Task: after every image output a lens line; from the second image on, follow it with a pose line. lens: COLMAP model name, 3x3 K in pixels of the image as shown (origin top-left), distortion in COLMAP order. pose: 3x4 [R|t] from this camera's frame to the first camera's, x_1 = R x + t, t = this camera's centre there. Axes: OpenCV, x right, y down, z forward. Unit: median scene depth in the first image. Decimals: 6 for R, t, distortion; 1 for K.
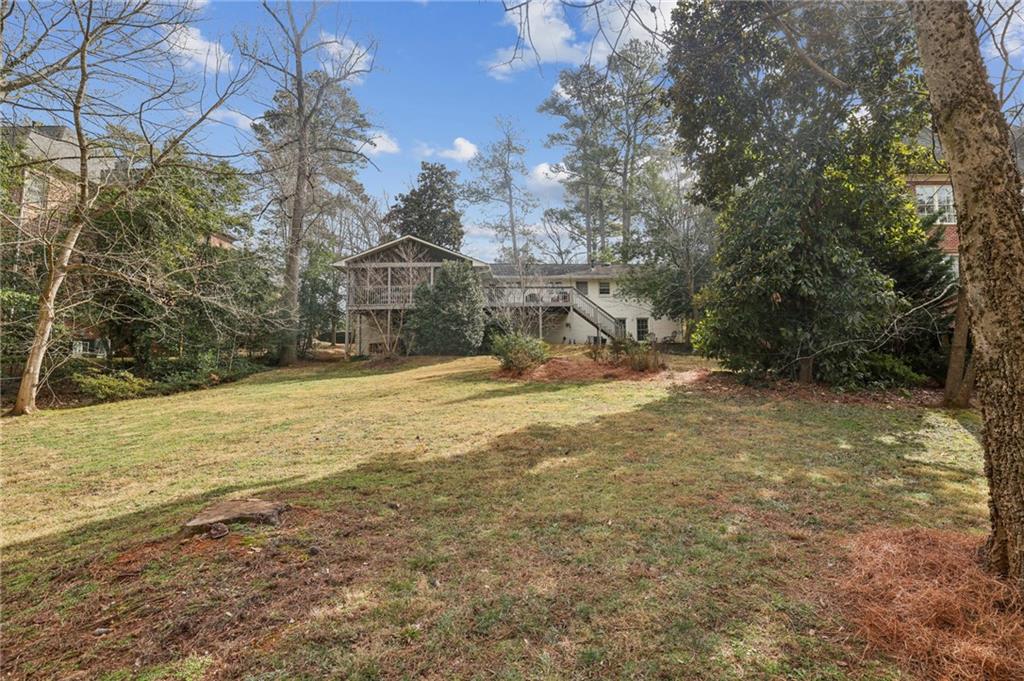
lens RADIAL K [[444.3, 0, 510.8], [0, 444.3, 335.3], [0, 0, 1]] dist [0.000727, 0.000459]
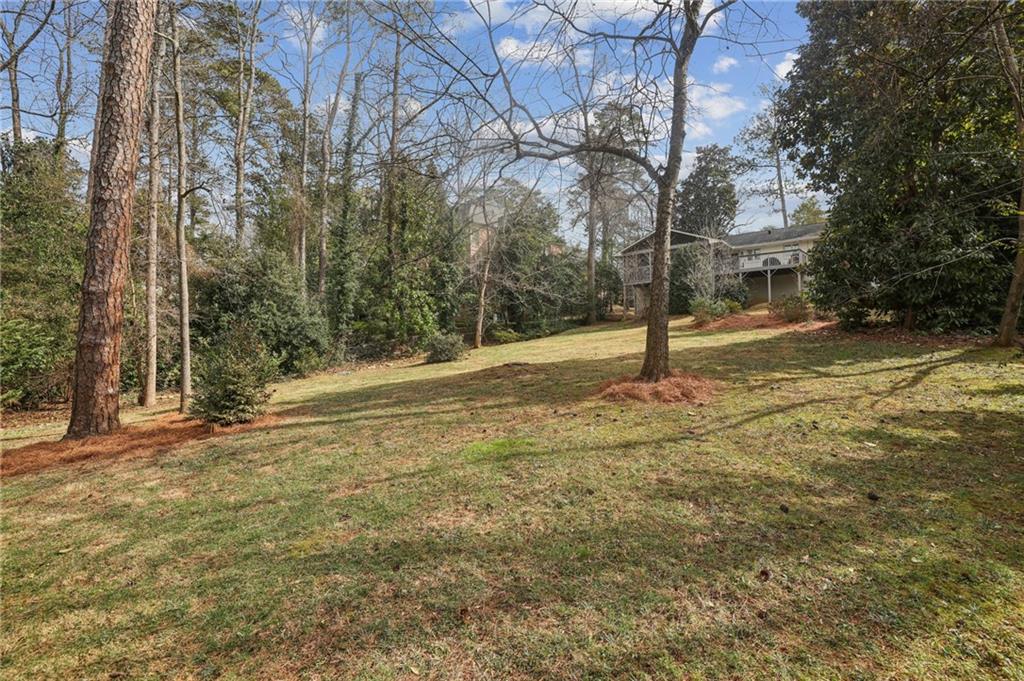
lens RADIAL K [[468.0, 0, 511.0], [0, 468.0, 339.8], [0, 0, 1]] dist [-0.000079, 0.000010]
pose [[0.722965, 0.000232, -0.690885, 0.507132], [0.067260, 0.995226, 0.070717, -0.016651], [0.687603, -0.097595, 0.719498, -0.446968]]
